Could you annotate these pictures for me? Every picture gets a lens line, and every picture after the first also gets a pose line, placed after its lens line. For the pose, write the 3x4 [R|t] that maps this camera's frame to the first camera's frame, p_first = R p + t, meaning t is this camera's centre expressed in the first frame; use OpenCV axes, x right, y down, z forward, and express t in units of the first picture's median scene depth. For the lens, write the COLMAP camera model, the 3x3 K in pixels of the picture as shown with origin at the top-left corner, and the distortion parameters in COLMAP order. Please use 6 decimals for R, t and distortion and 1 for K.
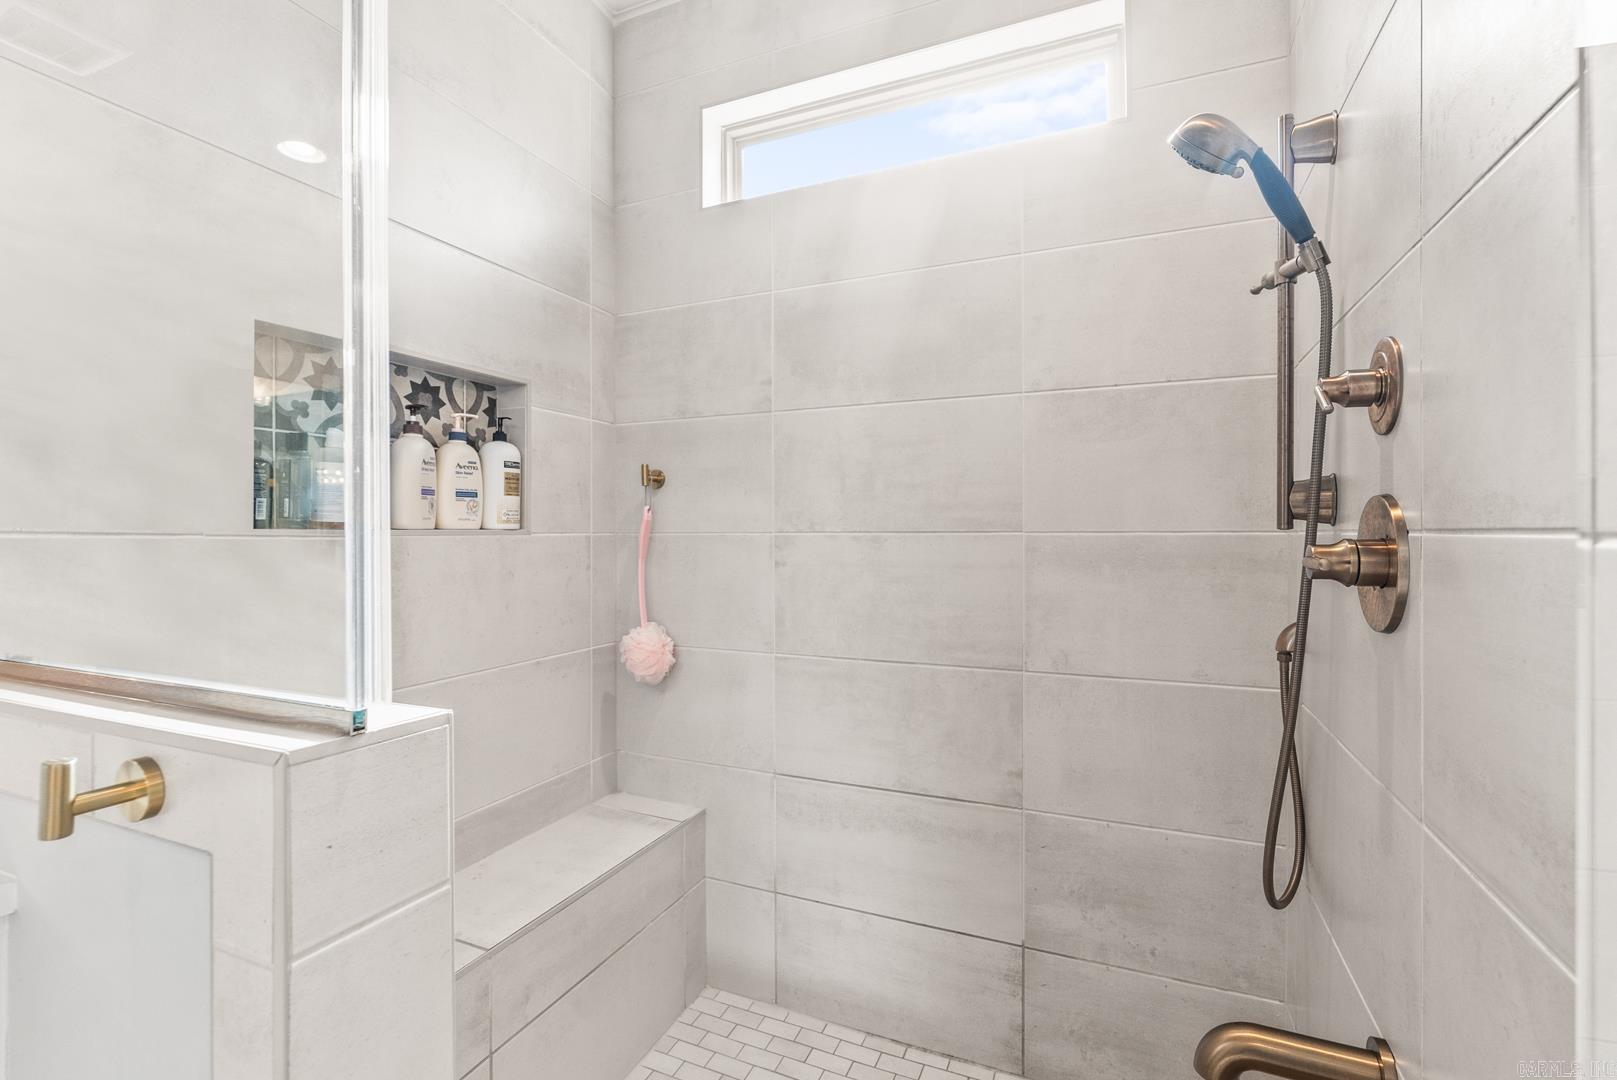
lens RADIAL K [[724.7, 0, 807.4], [0, 724.7, 538.3], [0, 0, 1]] dist [-0.009710, 0.002162]
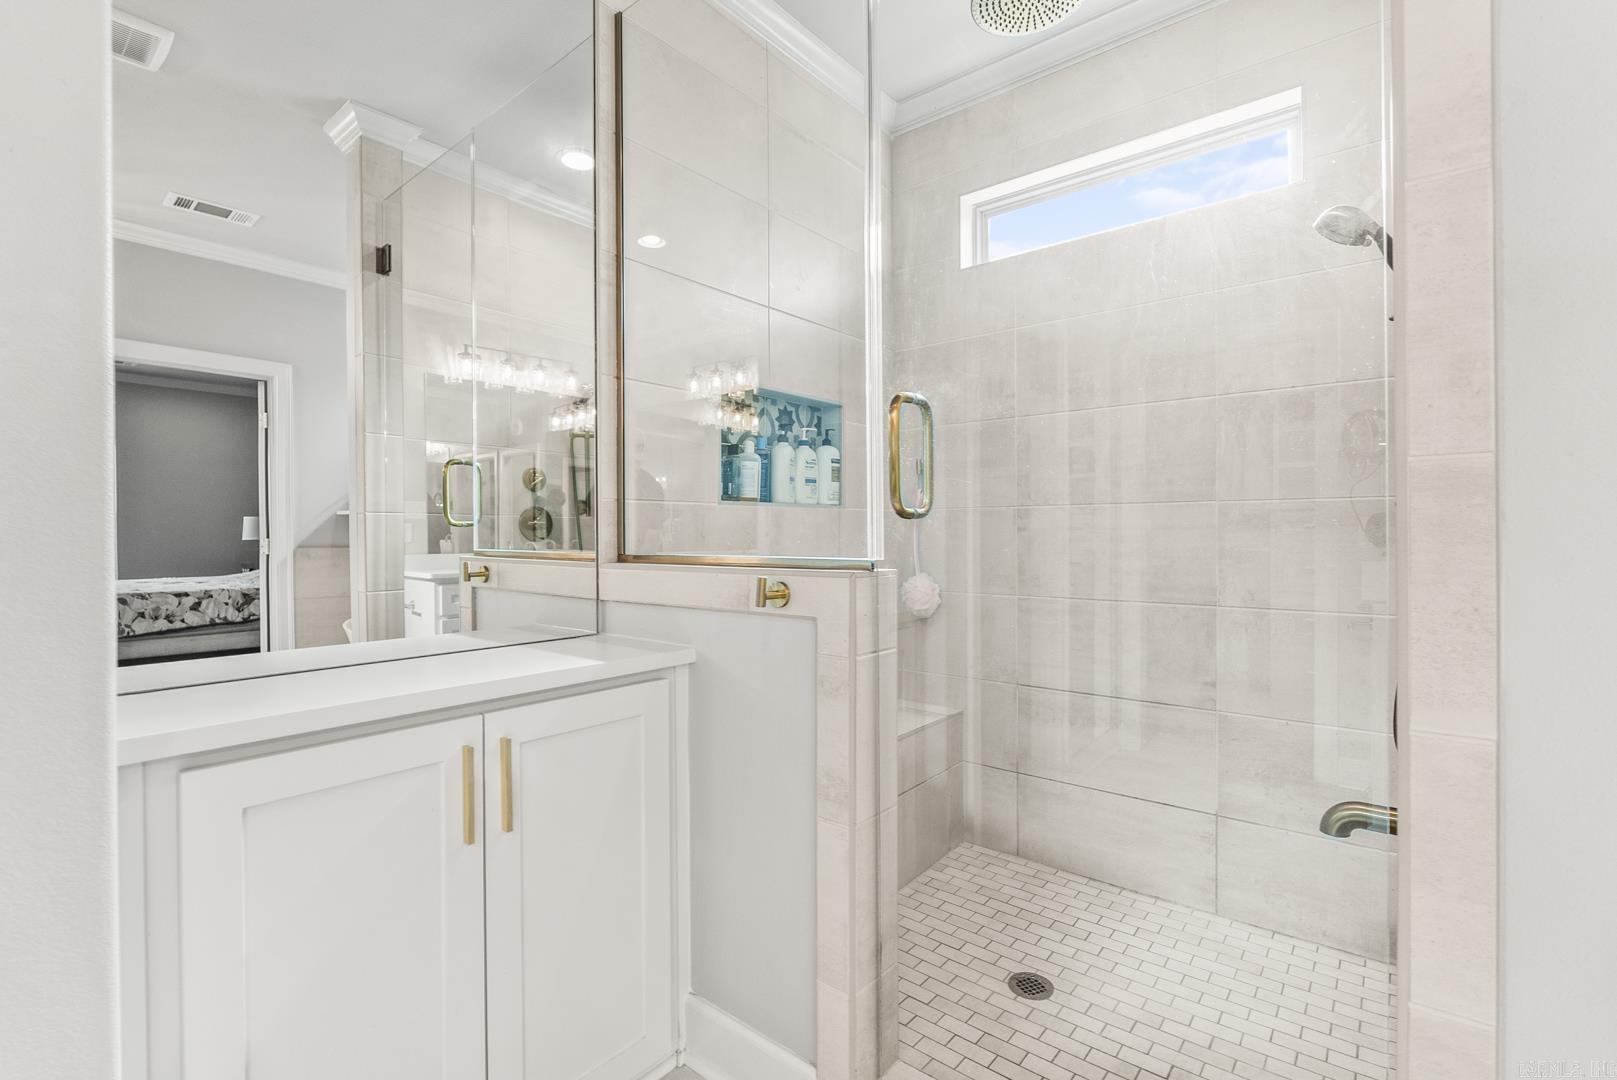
lens RADIAL K [[724.7, 0, 814.1], [0, 724.7, 538.5], [0, 0, 1]] dist [-0.009710, 0.002162]
pose [[0.965537, -0.000310, -0.260266, -0.064514], [0.000837, 0.999998, 0.001914, 0.053495], [0.260265, -0.002066, 0.965535, -0.440558]]
